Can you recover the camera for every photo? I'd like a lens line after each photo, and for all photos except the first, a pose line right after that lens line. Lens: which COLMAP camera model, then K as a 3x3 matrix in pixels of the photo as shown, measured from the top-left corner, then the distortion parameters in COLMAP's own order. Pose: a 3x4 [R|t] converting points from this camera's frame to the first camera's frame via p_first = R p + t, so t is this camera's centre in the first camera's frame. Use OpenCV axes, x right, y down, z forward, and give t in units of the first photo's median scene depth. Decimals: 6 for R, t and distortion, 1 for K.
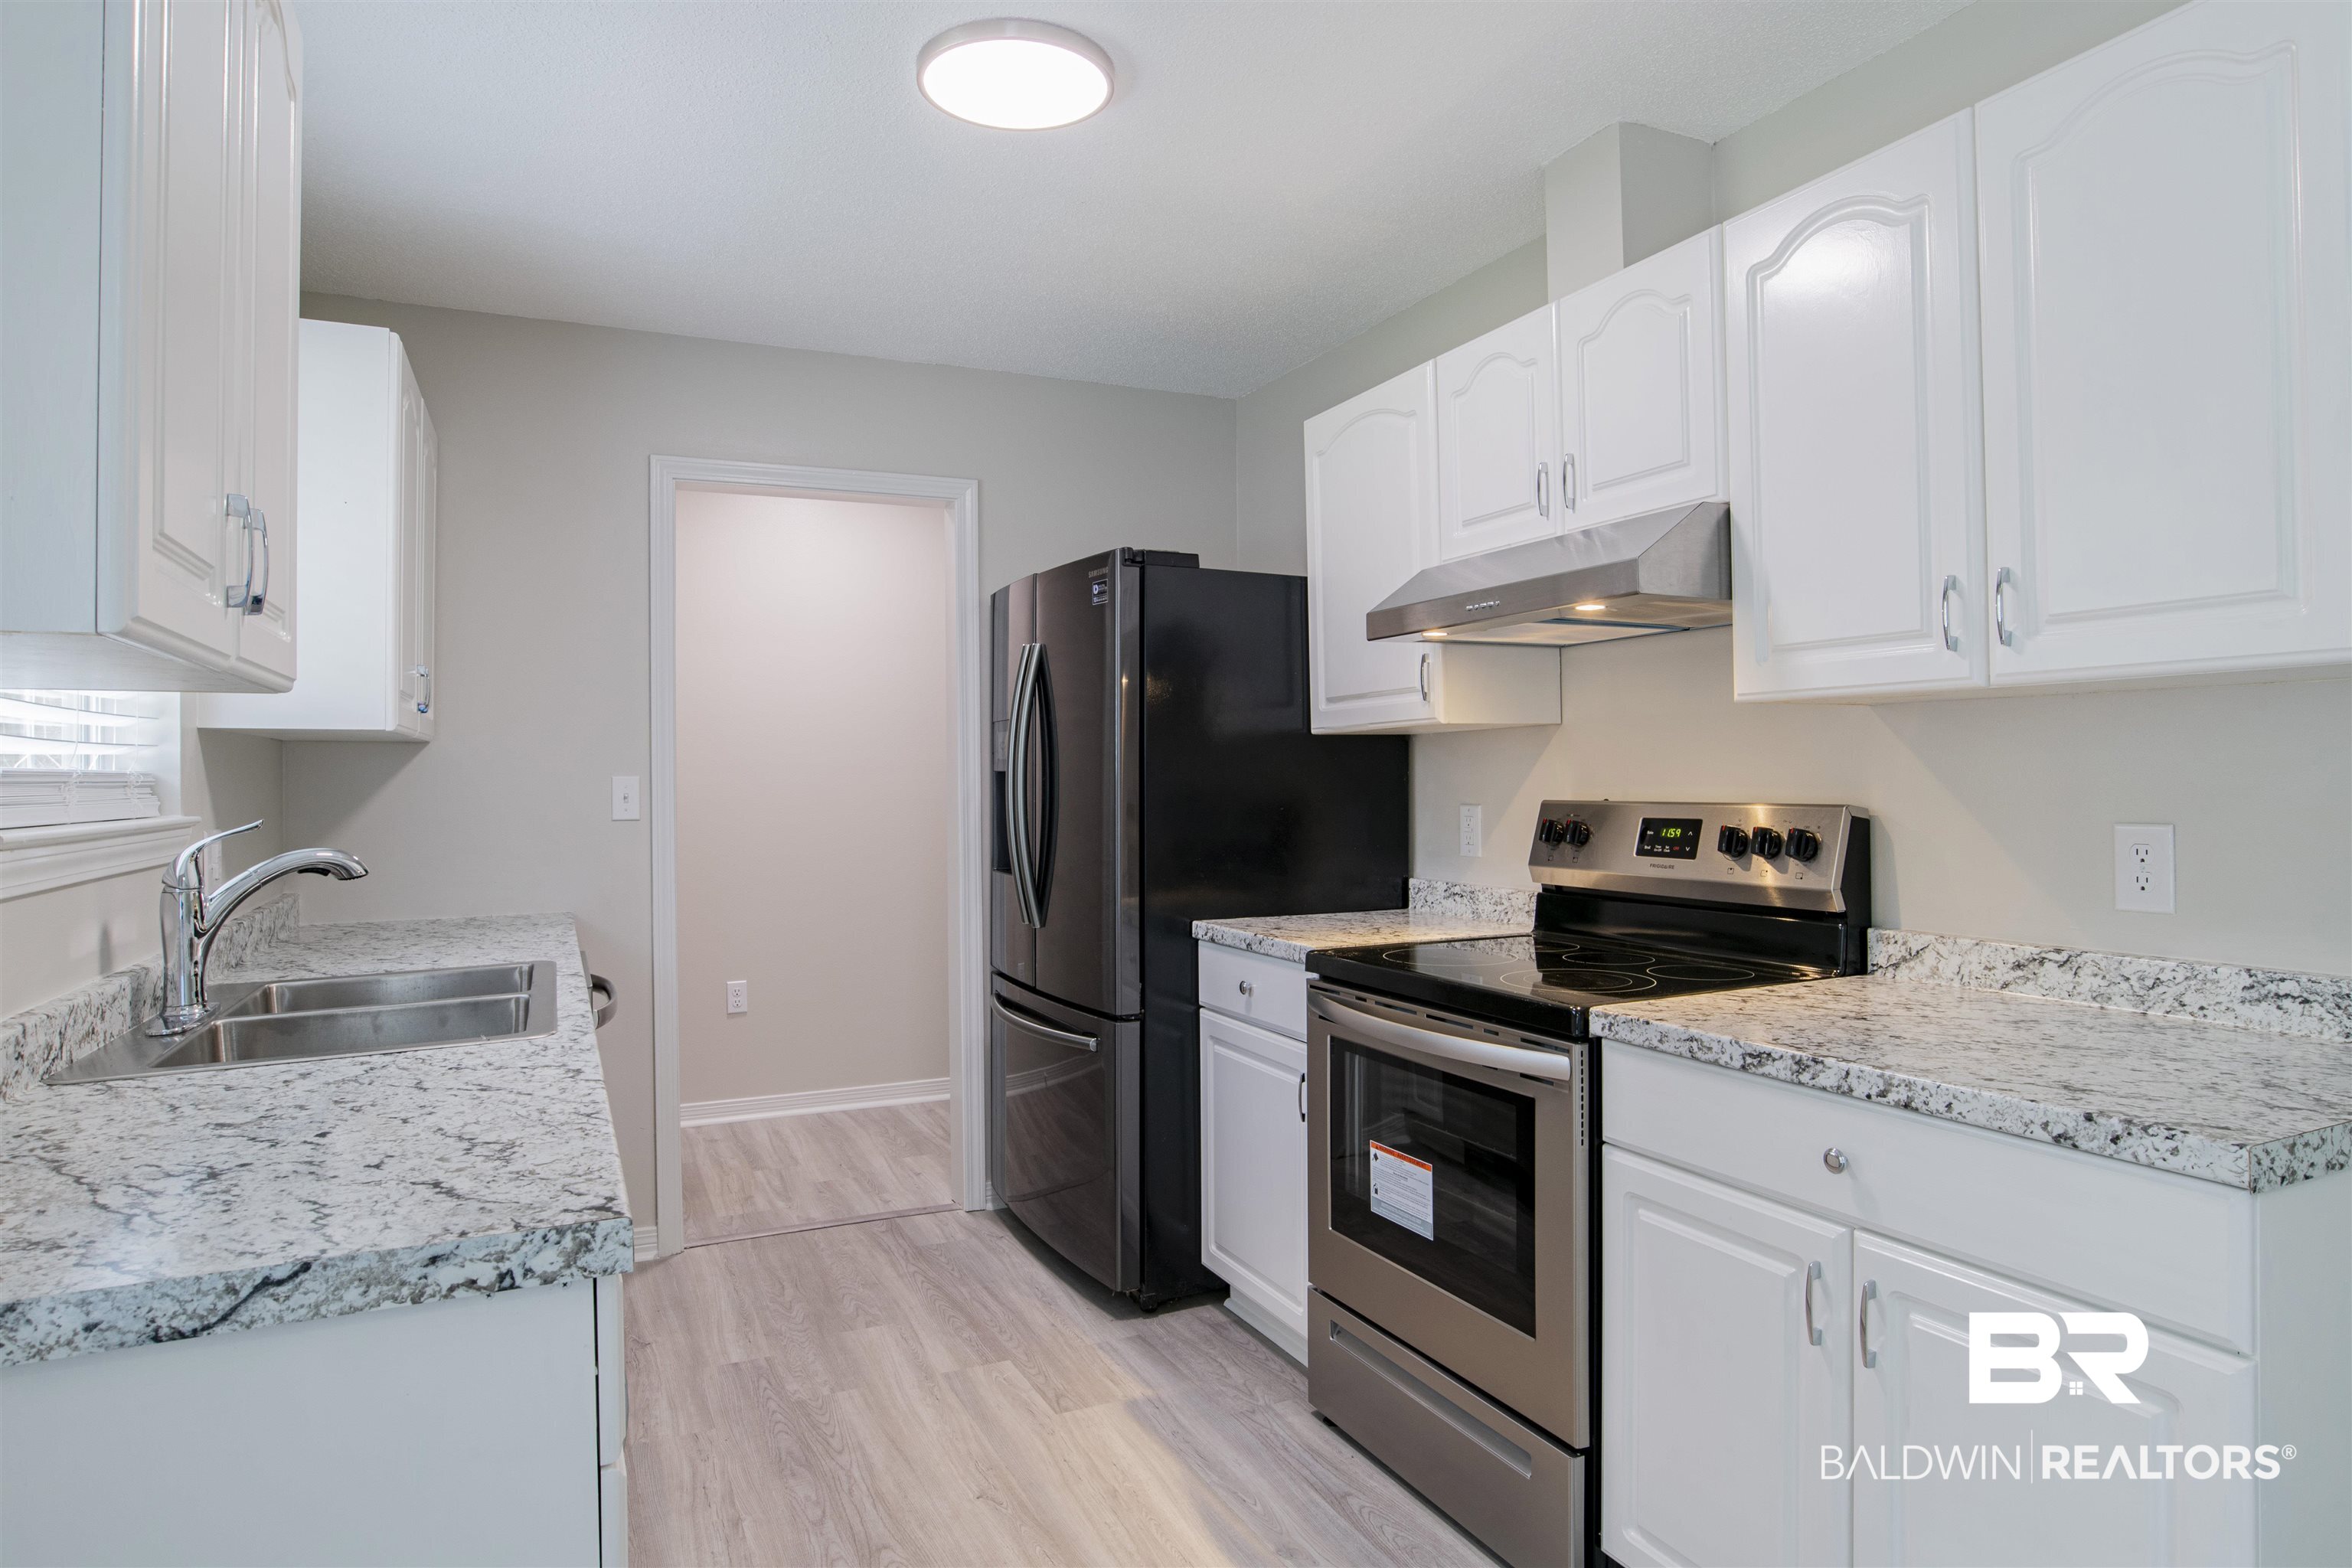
lens RADIAL K [[1361.5, 0, 1179.4], [0, 1361.5, 767.9], [0, 0, 1]] dist [-0.035545, 0.001557]
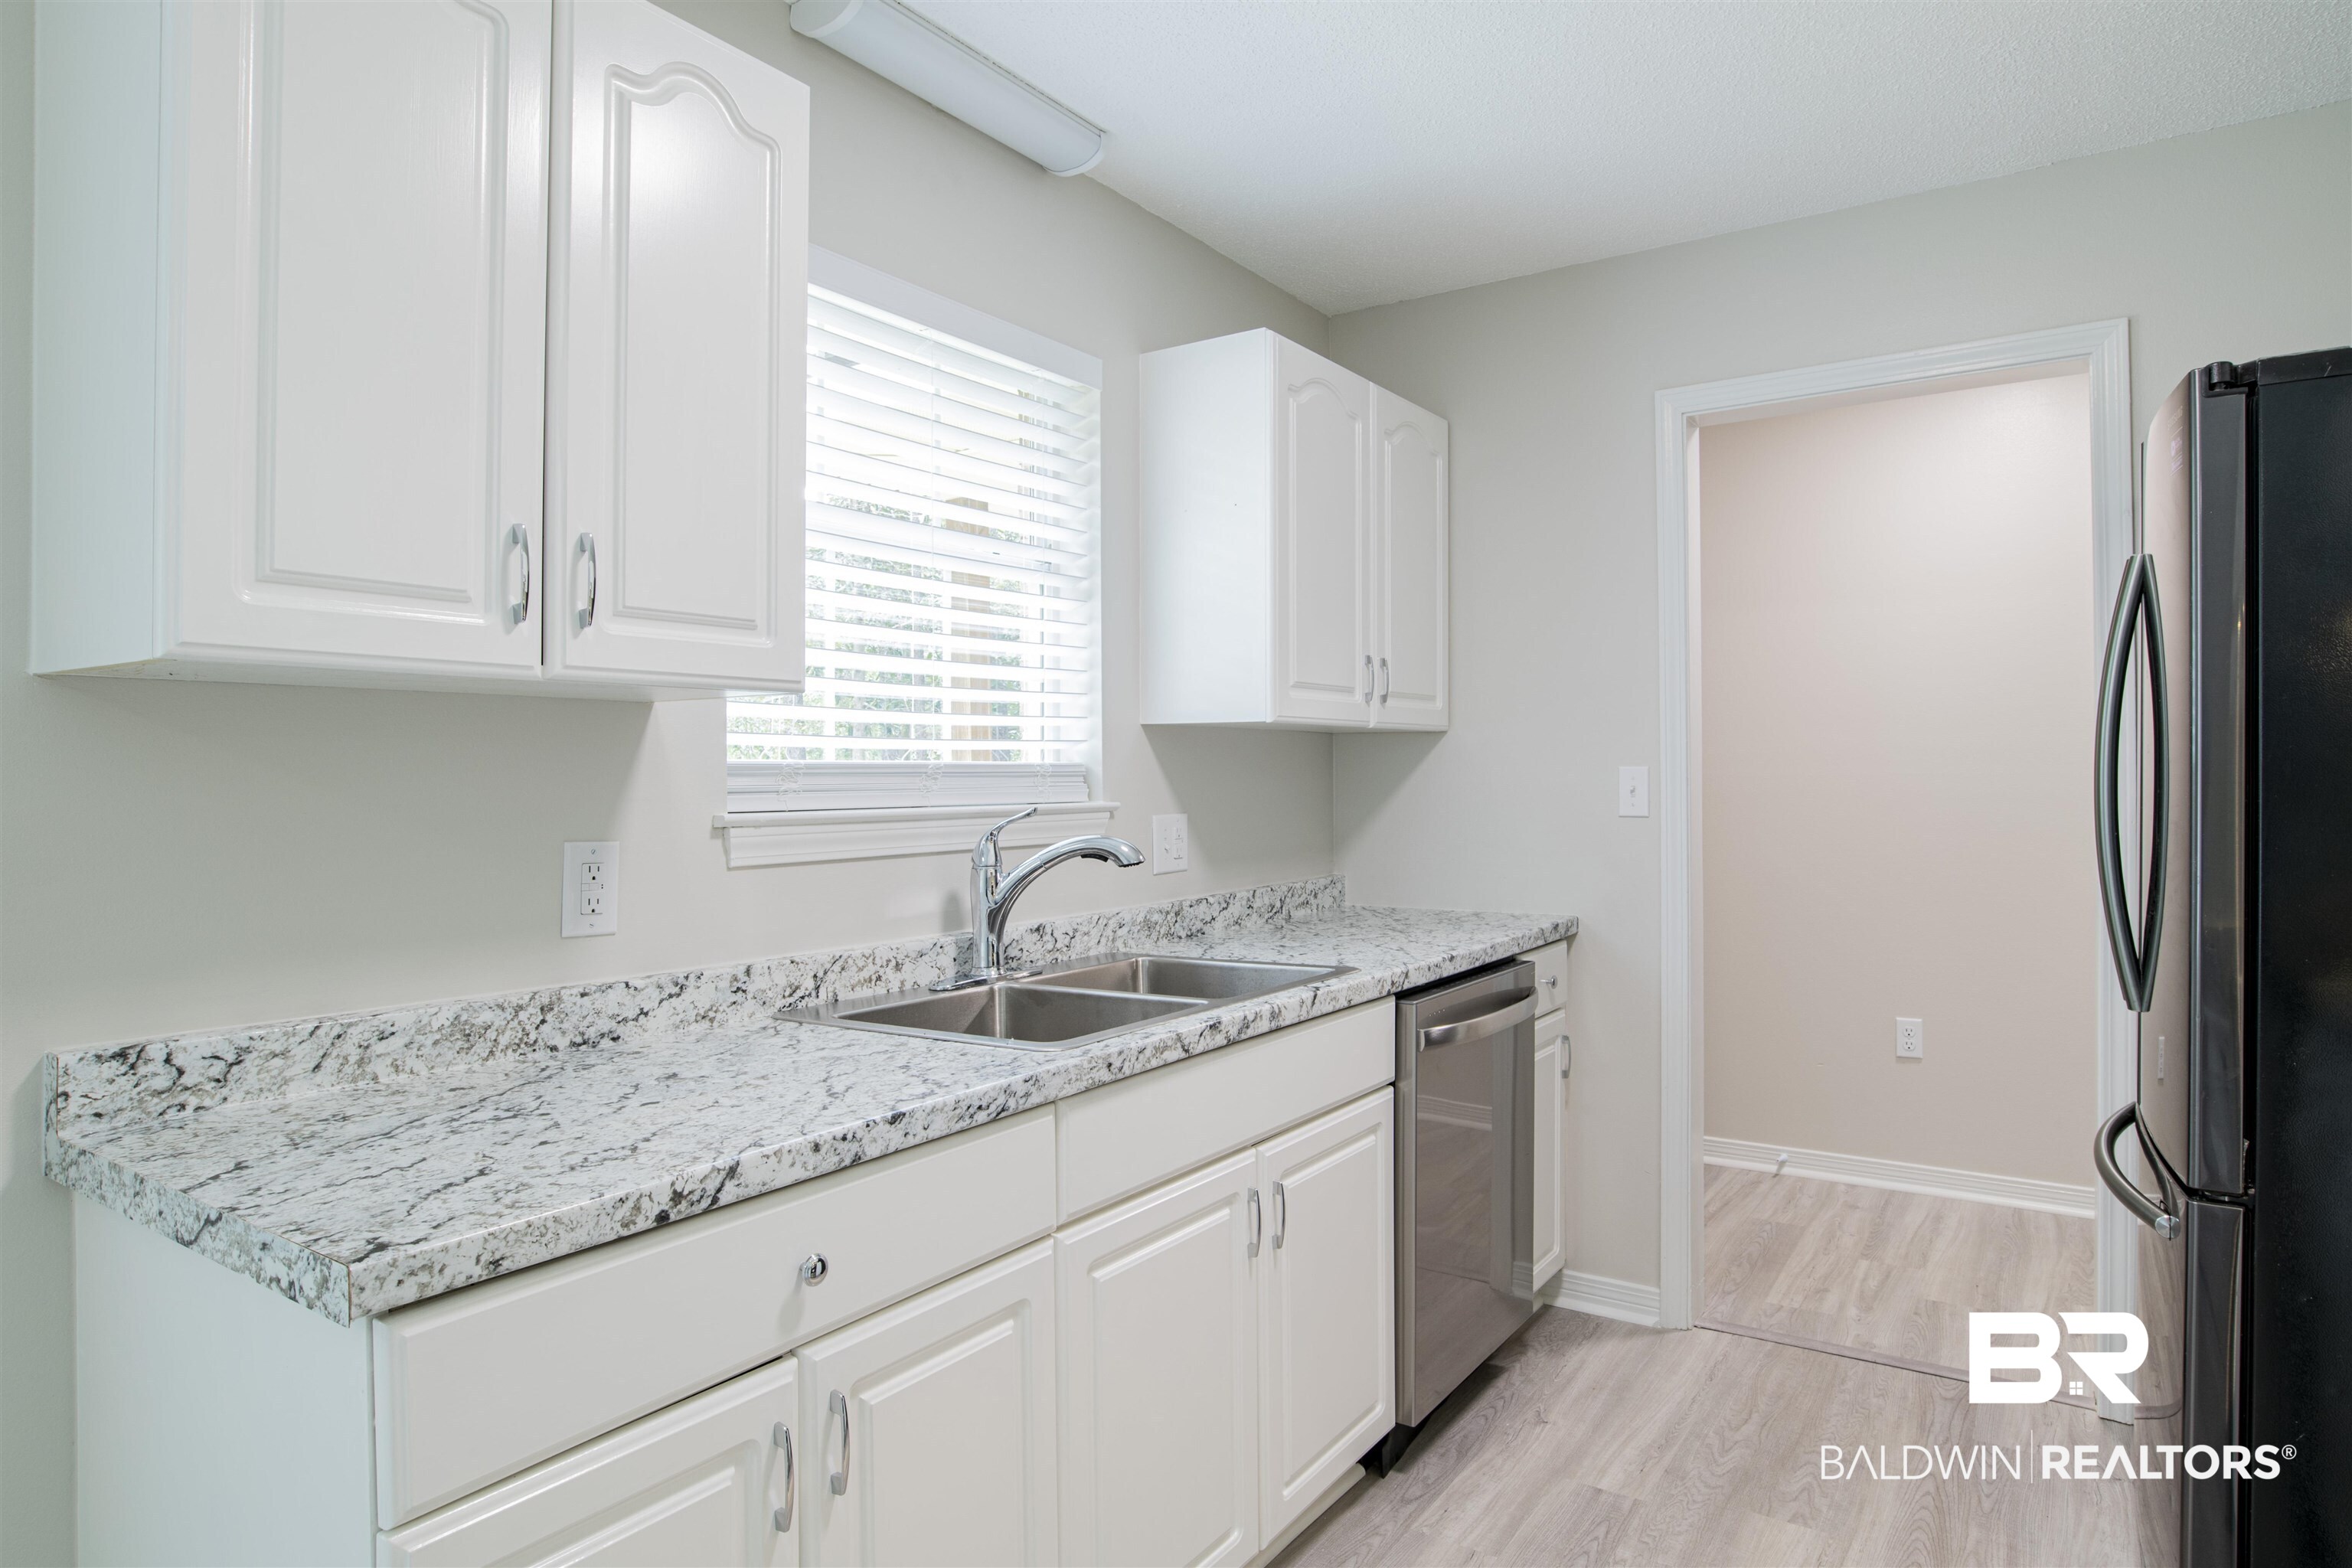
lens RADIAL K [[1341.0, 0, 1179.5], [0, 1341.0, 765.3], [0, 0, 1]] dist [-0.027134, 0.001516]
pose [[0.508943, 0.000570, -0.860800, 0.232208], [0.006183, 0.999972, 0.004318, -0.000102], [0.860778, -0.007520, 0.508925, 0.380863]]
